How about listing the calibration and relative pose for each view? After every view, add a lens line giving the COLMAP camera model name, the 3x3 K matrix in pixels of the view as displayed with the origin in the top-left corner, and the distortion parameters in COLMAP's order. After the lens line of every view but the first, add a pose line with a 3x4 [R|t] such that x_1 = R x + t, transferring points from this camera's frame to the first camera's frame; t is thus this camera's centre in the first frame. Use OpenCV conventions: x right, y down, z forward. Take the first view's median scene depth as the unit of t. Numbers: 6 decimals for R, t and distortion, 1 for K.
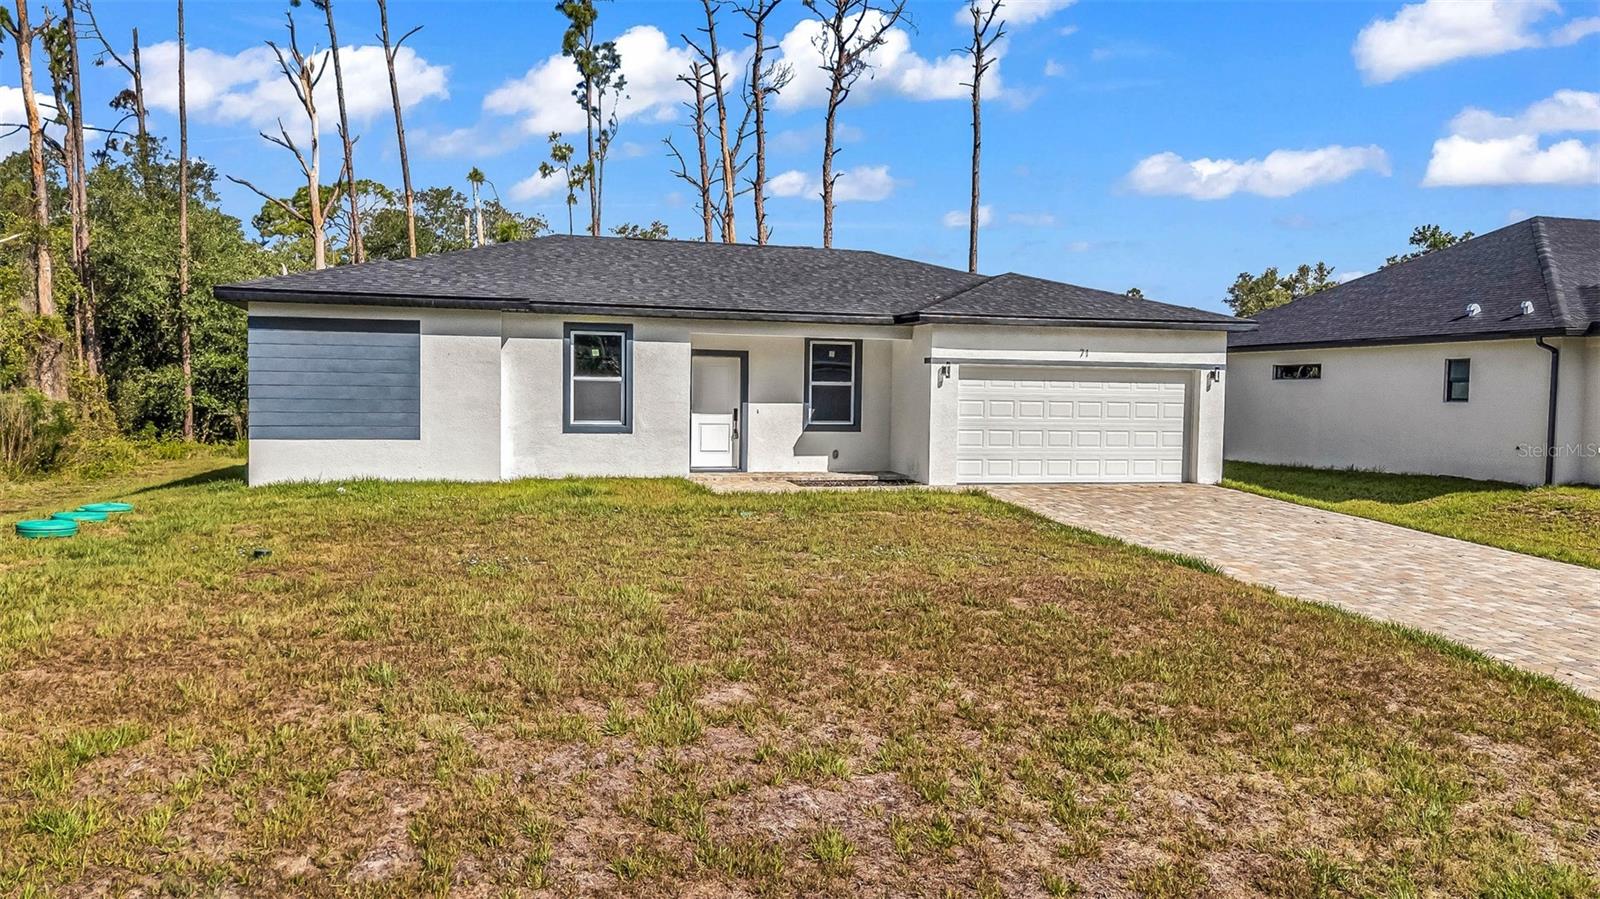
lens RADIAL K [[1167.0, 0, 803.9], [0, 1167.0, 453.3], [0, 0, 1]] dist [0.069391, -0.061205]
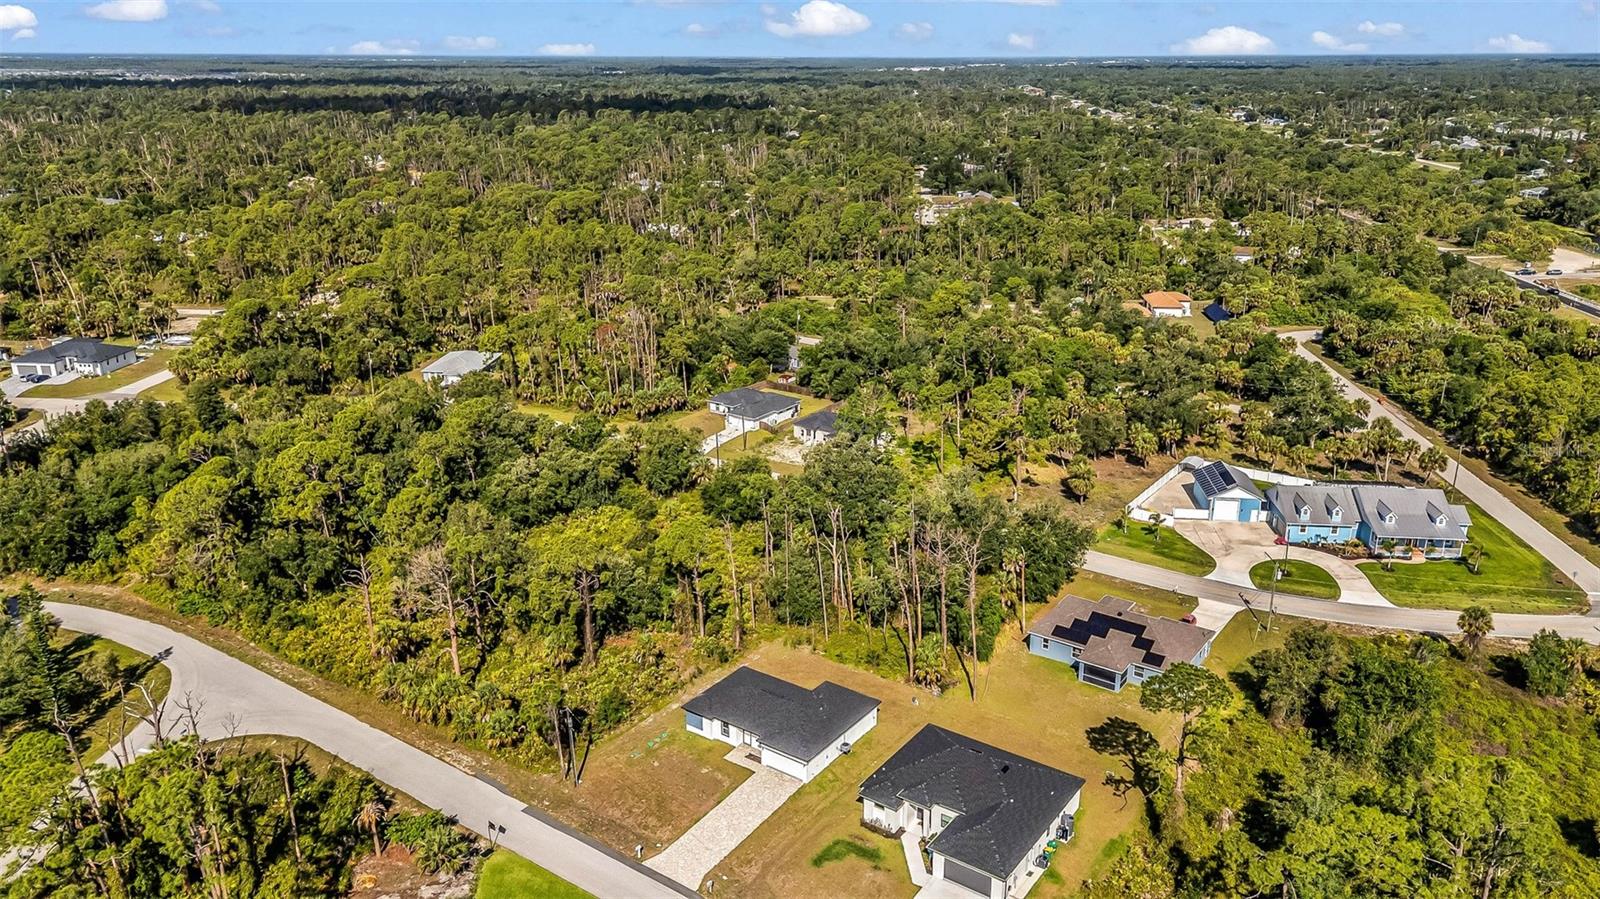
lens RADIAL K [[1167.0, 0, 797.4], [0, 1167.0, 452.1], [0, 0, 1]] dist [0.069391, -0.061205]
pose [[0.608535, 0.241241, -0.755968, 4.231089], [-0.030594, 0.959093, 0.281434, -3.099147], [0.792937, -0.148135, 0.591022, -2.108708]]
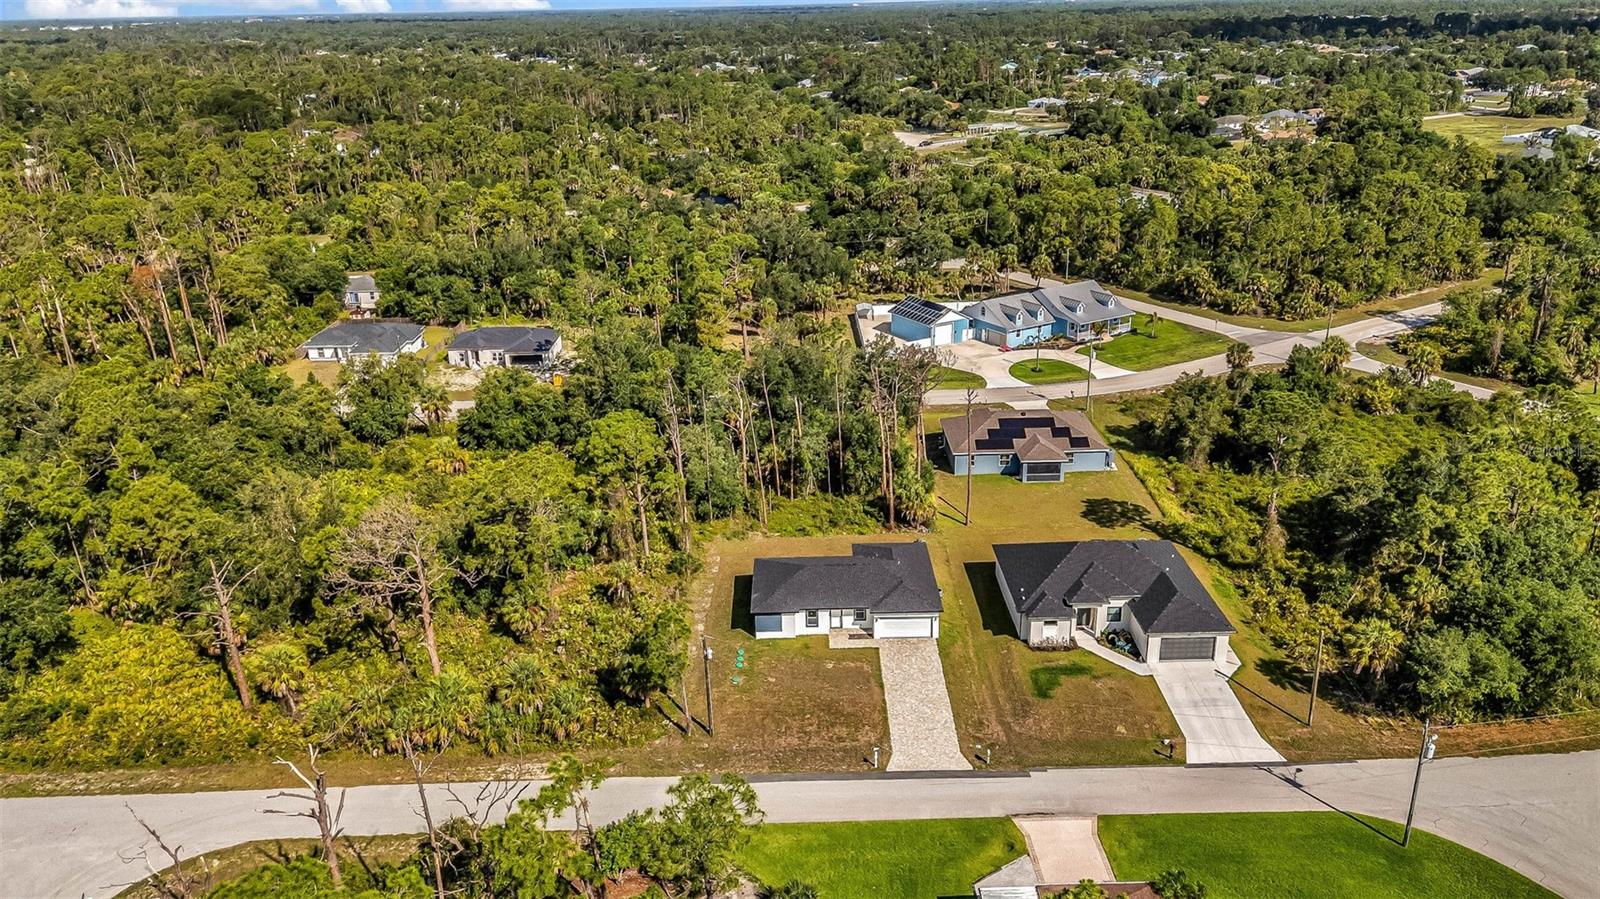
lens RADIAL K [[1167.0, 0, 794.0], [0, 1167.0, 444.6], [0, 0, 1]] dist [0.069391, -0.061205]
pose [[0.957848, 0.067389, -0.279260, 1.118192], [0.021310, 0.952751, 0.303004, -2.295945], [0.286484, -0.296183, 0.911154, -3.466154]]
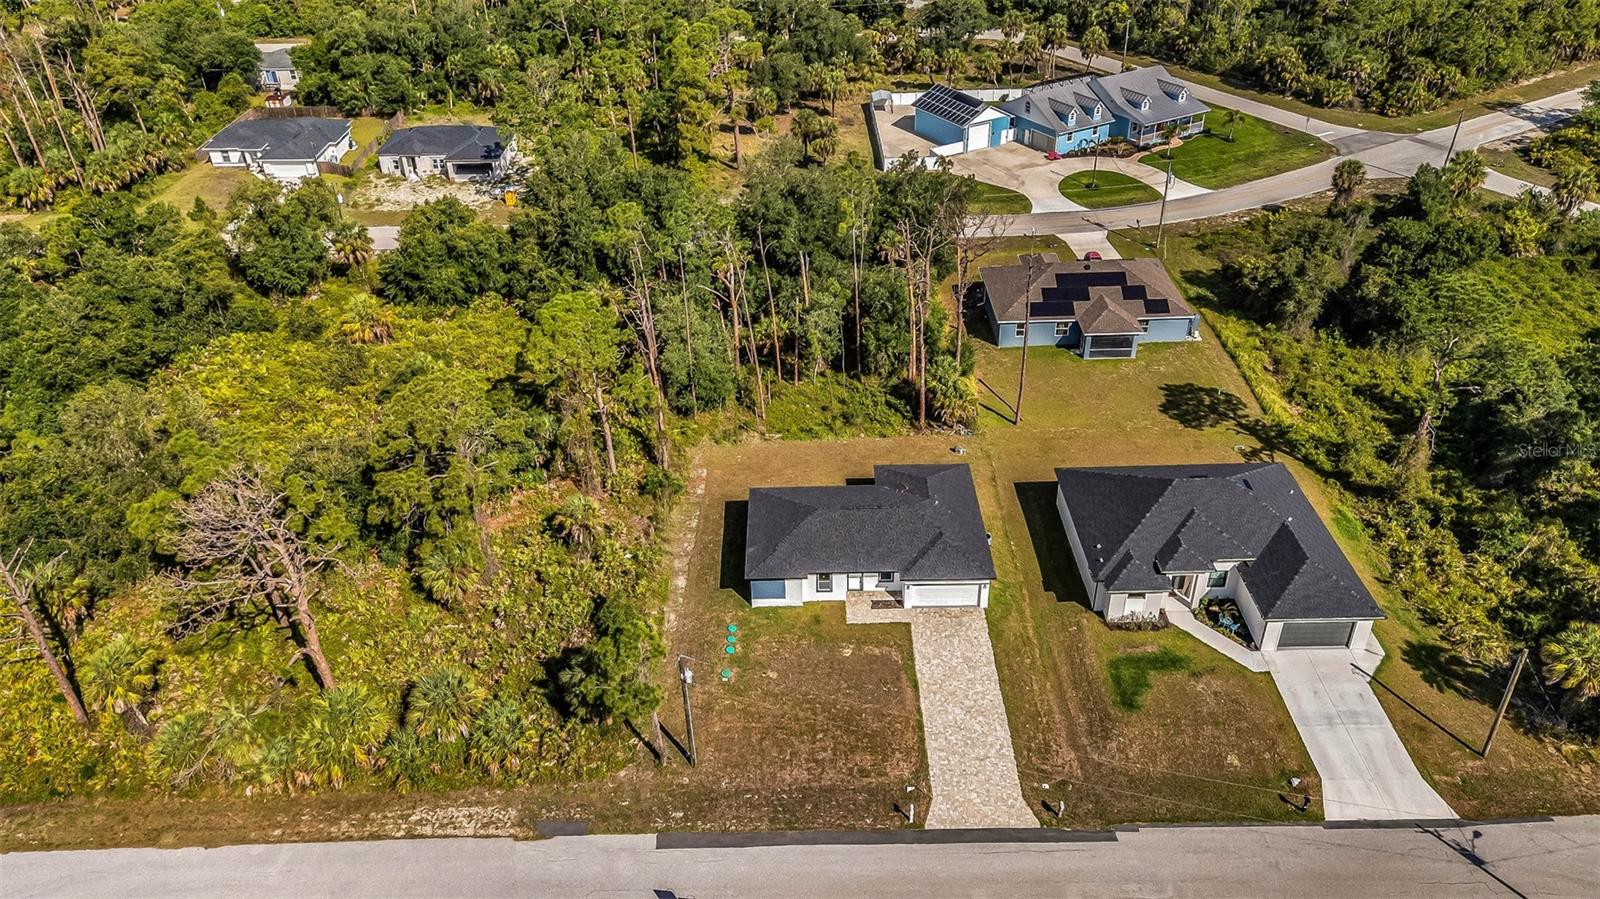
lens RADIAL K [[1167.0, 0, 797.5], [0, 1167.0, 446.7], [0, 0, 1]] dist [0.069391, -0.061205]
pose [[0.958781, 0.126200, -0.254583, 0.684507], [0.017701, 0.867691, 0.496788, -2.379521], [0.283594, -0.480817, 0.829692, -2.112666]]
